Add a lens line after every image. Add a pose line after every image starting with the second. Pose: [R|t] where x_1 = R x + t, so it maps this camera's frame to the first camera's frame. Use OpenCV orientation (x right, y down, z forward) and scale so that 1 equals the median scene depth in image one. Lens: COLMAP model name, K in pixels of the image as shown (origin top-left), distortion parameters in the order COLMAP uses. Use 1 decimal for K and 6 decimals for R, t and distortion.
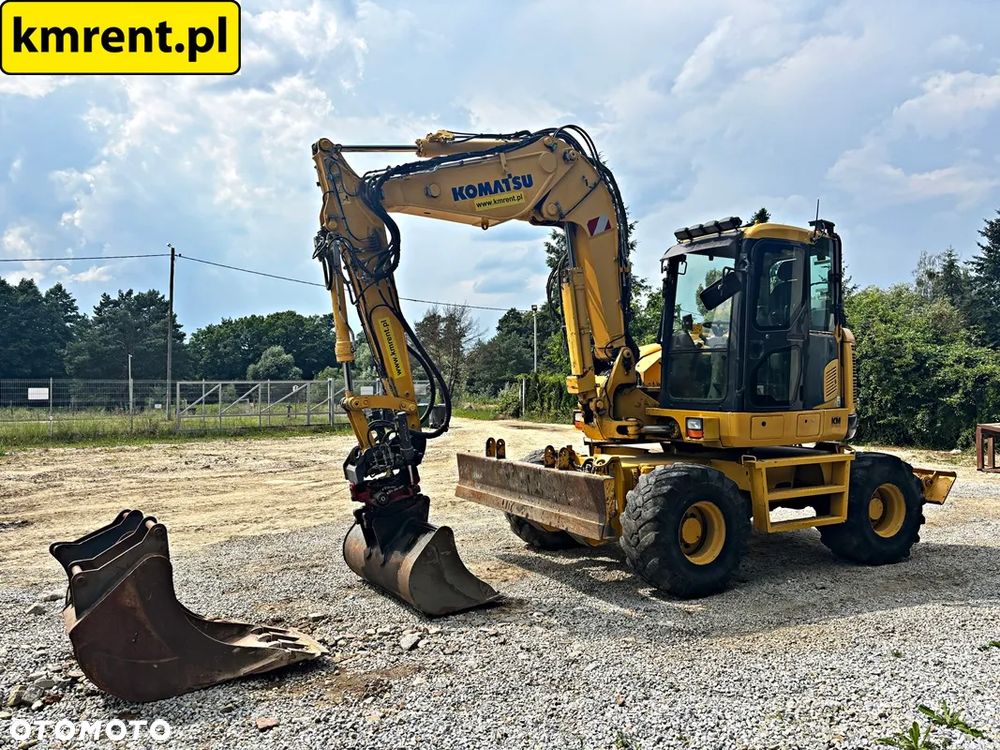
lens RADIAL K [[764.5, 0, 490.0], [0, 764.5, 374.2], [0, 0, 1]] dist [0.044194, -0.049460]
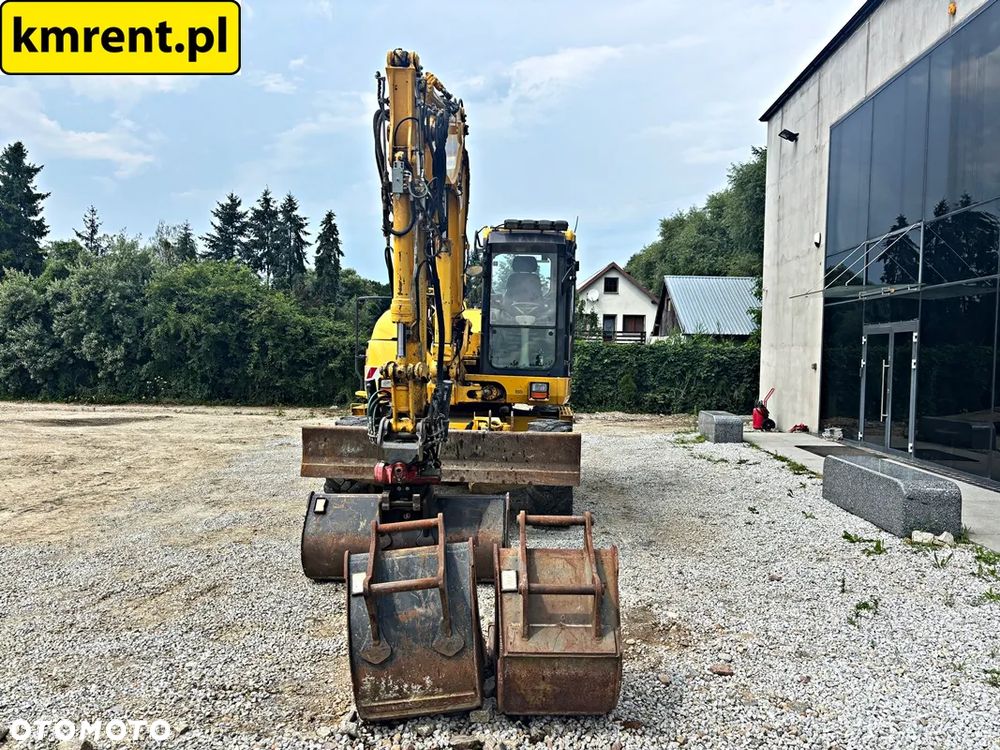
lens RADIAL K [[764.5, 0, 506.2], [0, 764.5, 380.1], [0, 0, 1]] dist [0.044194, -0.049460]
pose [[0.521374, -0.011980, 0.853244, -0.718307], [-0.037185, 0.998633, 0.036743, 0.010076], [-0.852517, -0.050884, 0.520216, 0.382413]]
